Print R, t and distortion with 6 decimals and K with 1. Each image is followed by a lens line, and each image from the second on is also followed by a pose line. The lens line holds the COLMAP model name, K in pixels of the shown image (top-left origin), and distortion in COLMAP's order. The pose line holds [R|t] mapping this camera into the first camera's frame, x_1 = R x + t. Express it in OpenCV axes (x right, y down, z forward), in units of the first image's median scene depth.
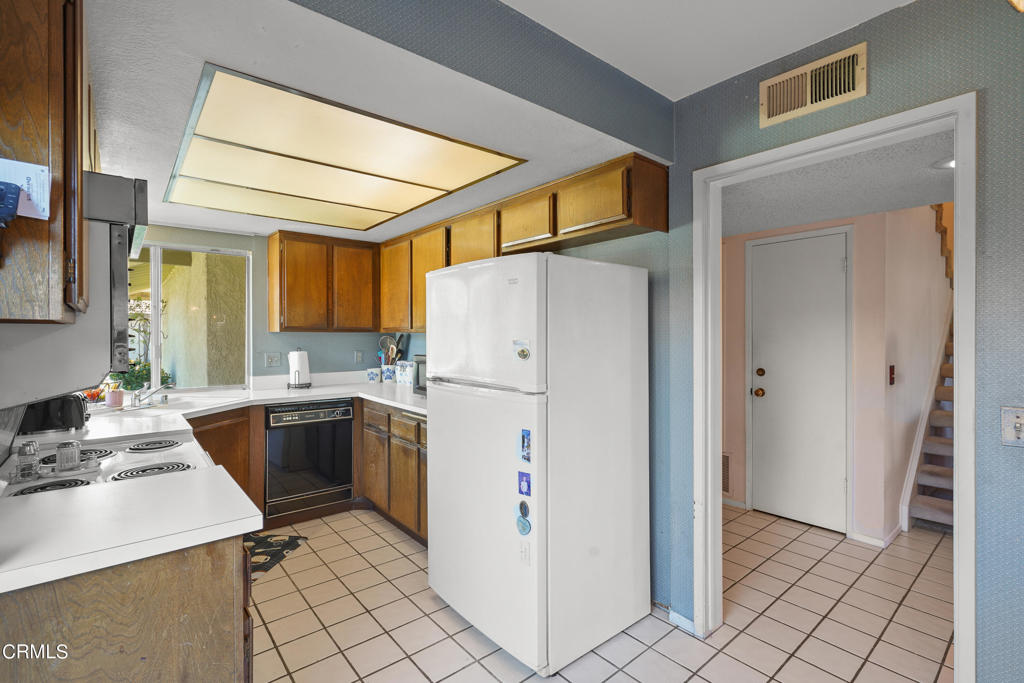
lens RADIAL K [[471.1, 0, 507.2], [0, 471.1, 339.6], [0, 0, 1]] dist [-0.005025, 0.002356]
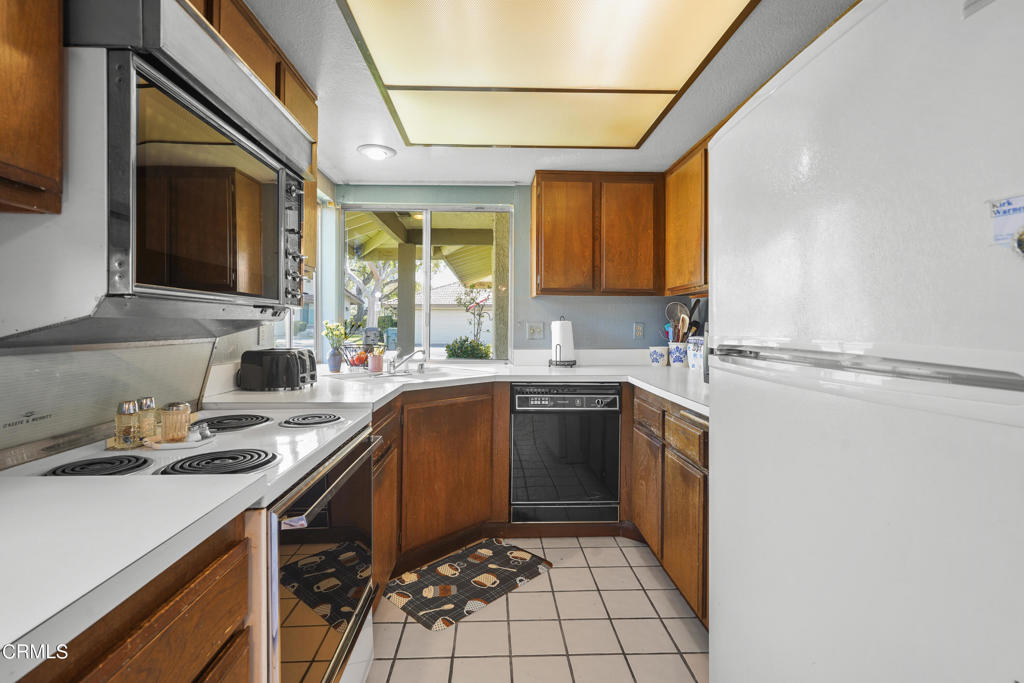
lens RADIAL K [[471.1, 0, 512.9], [0, 471.1, 326.8], [0, 0, 1]] dist [-0.005025, 0.002356]
pose [[0.797942, 0.004565, -0.602716, -0.022123], [-0.009179, 0.999947, -0.004579, 0.041198], [0.602664, 0.009186, 0.797942, 0.313778]]
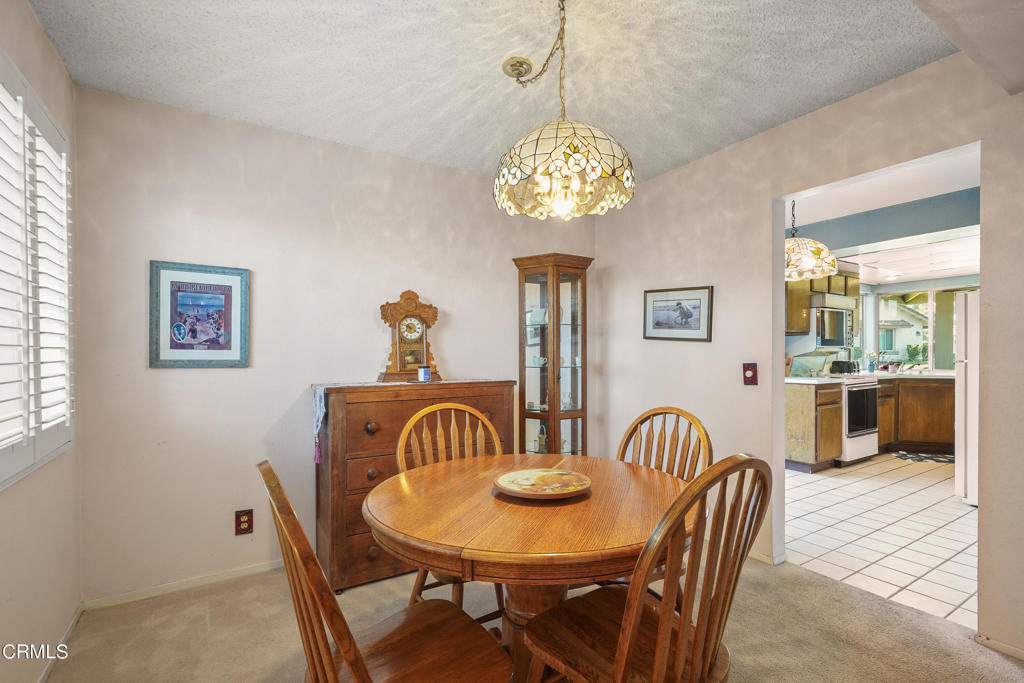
lens RADIAL K [[471.1, 0, 507.1], [0, 471.1, 355.2], [0, 0, 1]] dist [-0.005025, 0.002356]
pose [[-0.144111, 0.005037, -0.989549, 1.197091], [-0.002672, 0.999981, 0.005479, 0.042630], [0.989558, 0.003433, -0.144095, -0.330243]]
